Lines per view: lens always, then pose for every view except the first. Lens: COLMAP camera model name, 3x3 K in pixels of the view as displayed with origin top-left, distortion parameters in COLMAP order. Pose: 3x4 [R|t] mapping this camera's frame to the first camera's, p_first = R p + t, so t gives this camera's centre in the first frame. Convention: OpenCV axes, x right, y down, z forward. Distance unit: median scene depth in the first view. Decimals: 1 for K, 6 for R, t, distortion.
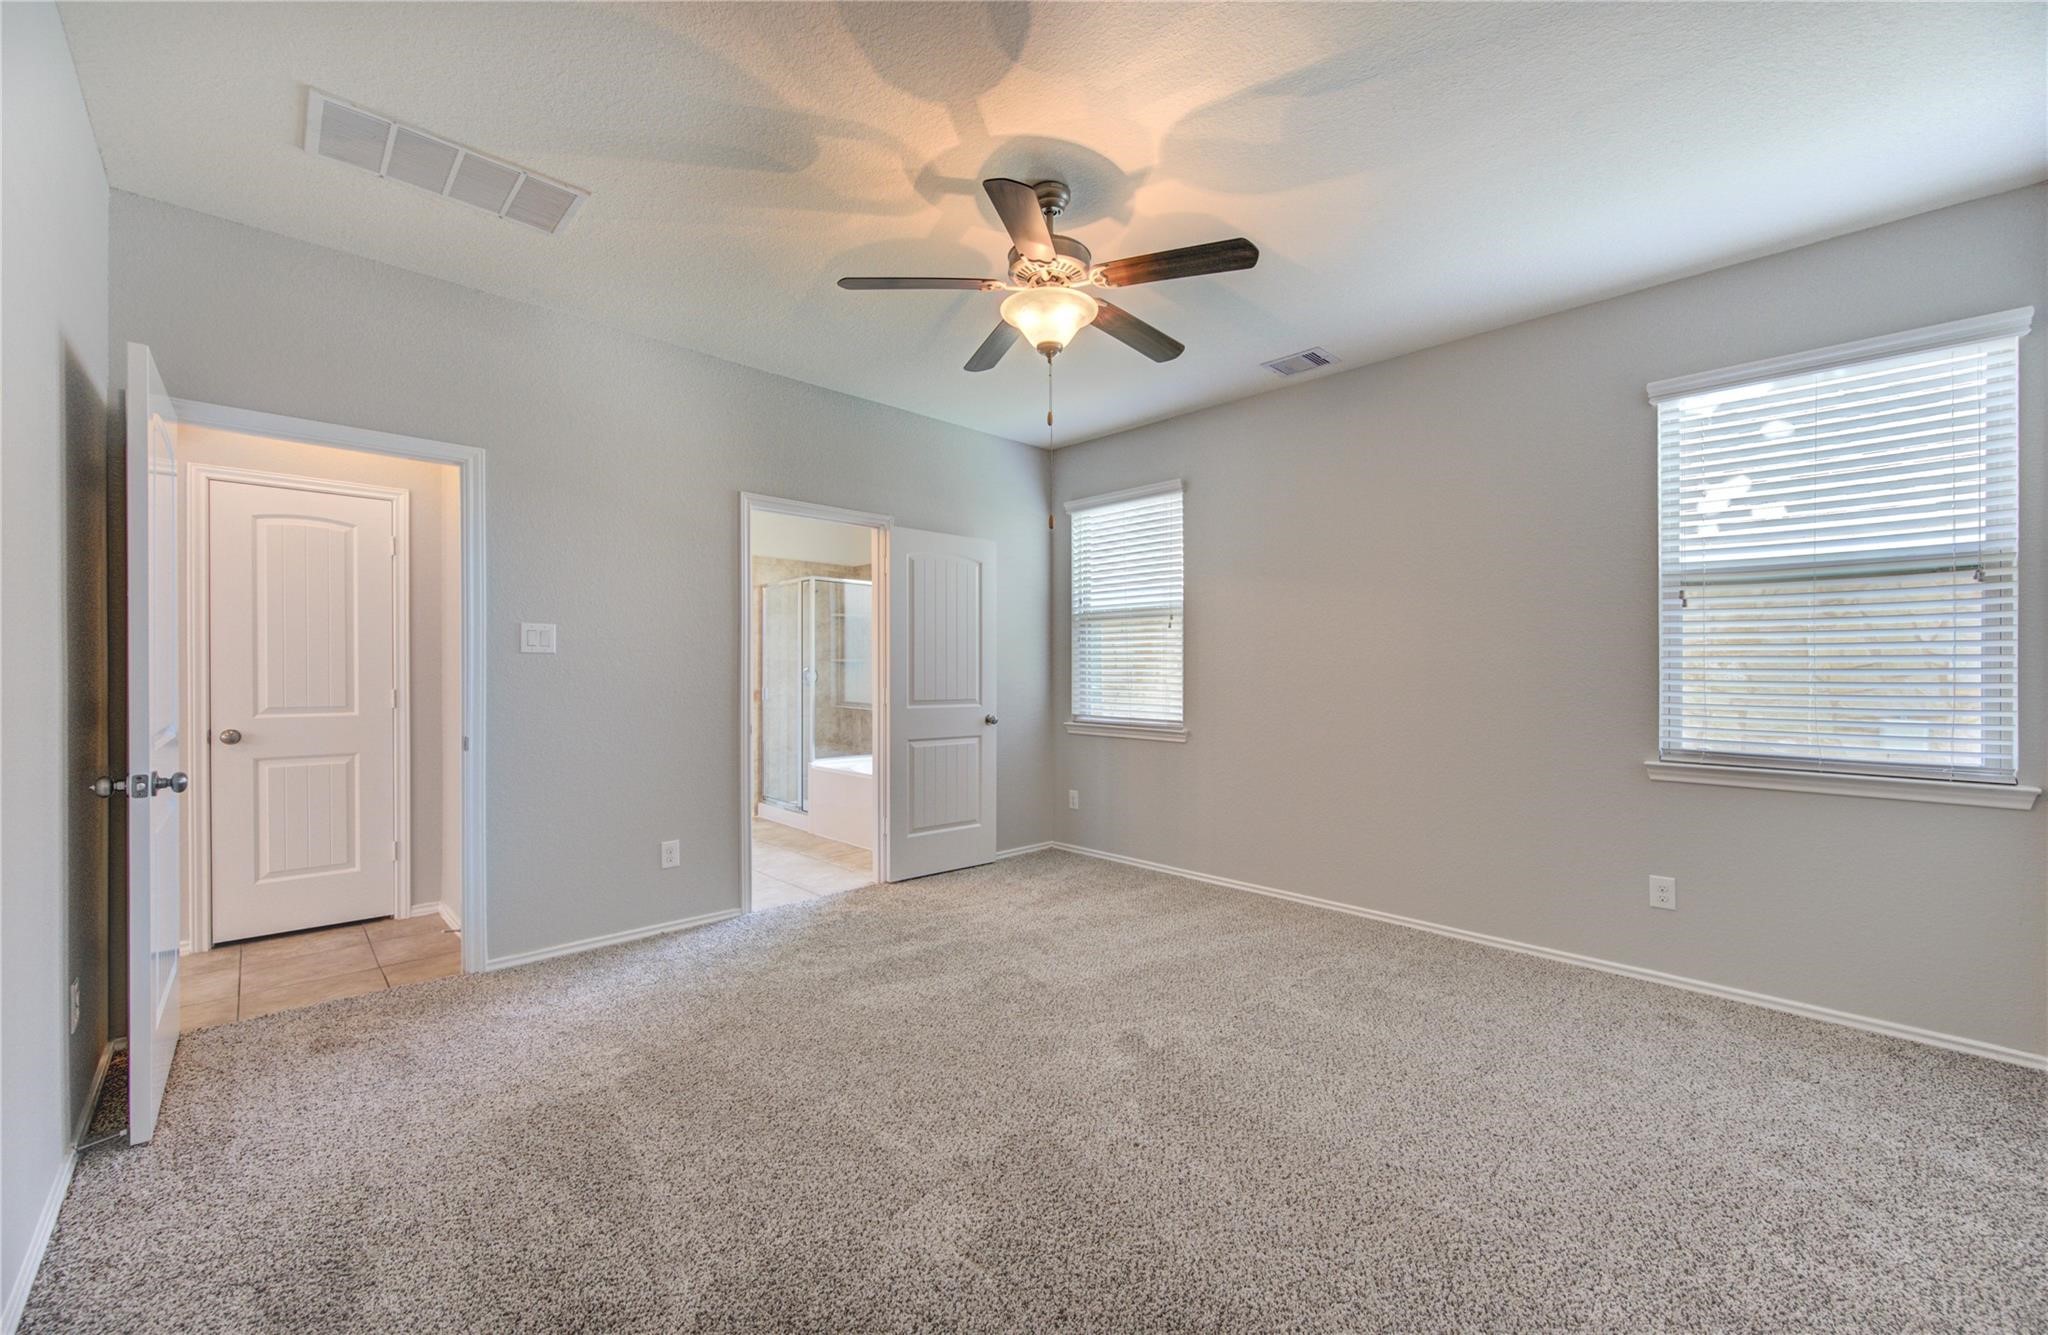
lens RADIAL K [[784.8, 0, 1057.0], [0, 784.8, 673.6], [0, 0, 1]] dist [-0.011702, -0.000137]
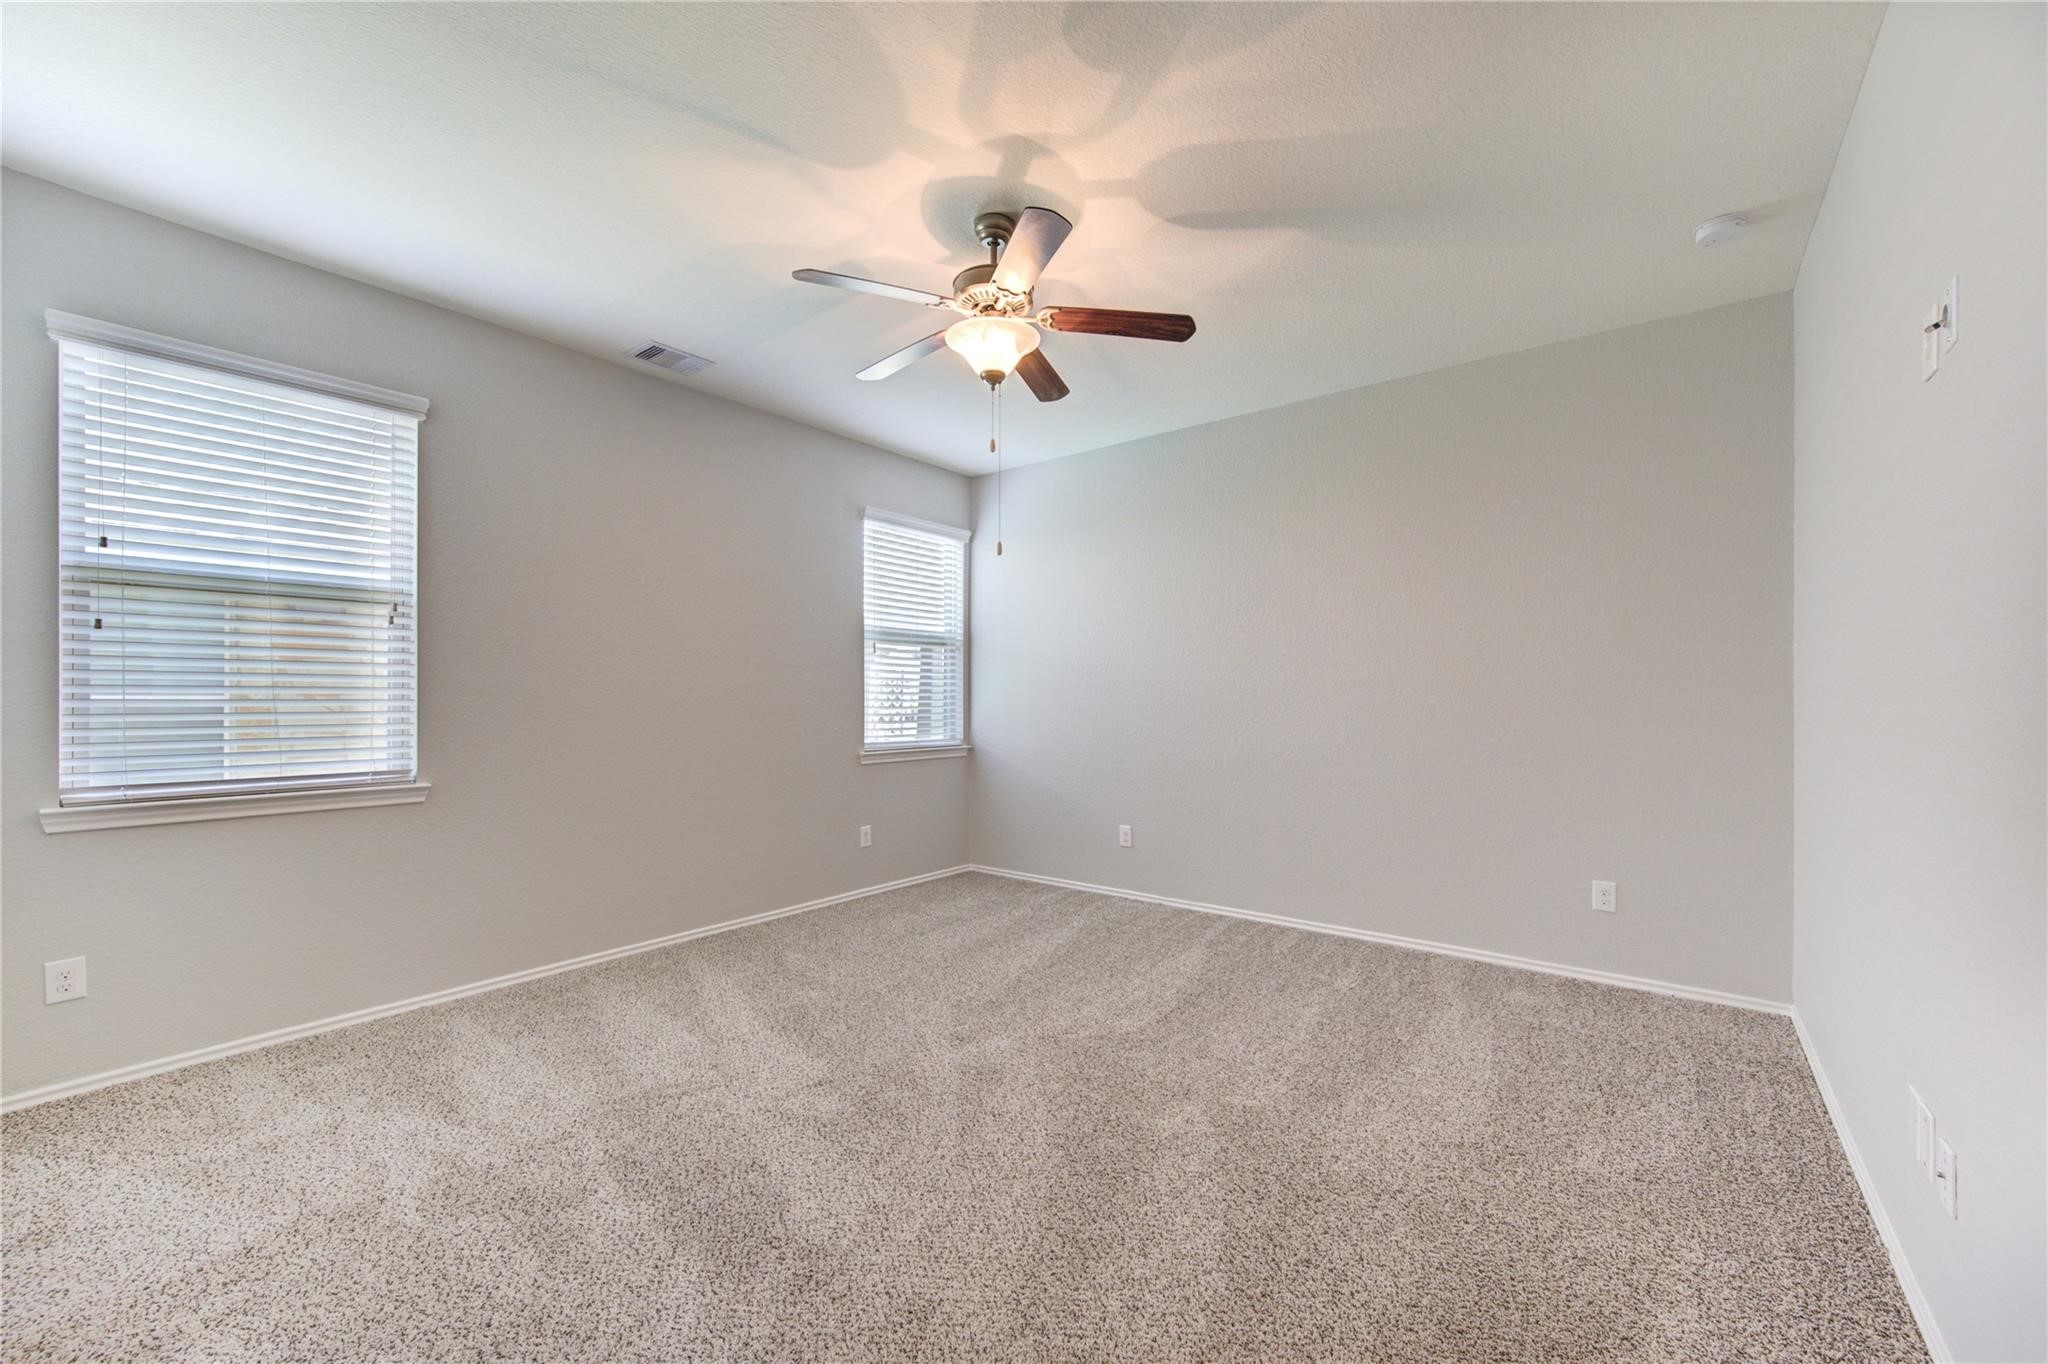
lens RADIAL K [[804.4, 0, 1031.8], [0, 804.4, 691.0], [0, 0, 1]] dist [0.000877, 0.000028]
pose [[-0.107379, 0.000621, 0.994218, -0.672917], [-0.000098, 1.000000, -0.000635, -0.004535], [-0.994218, -0.000166, -0.107379, 0.678994]]
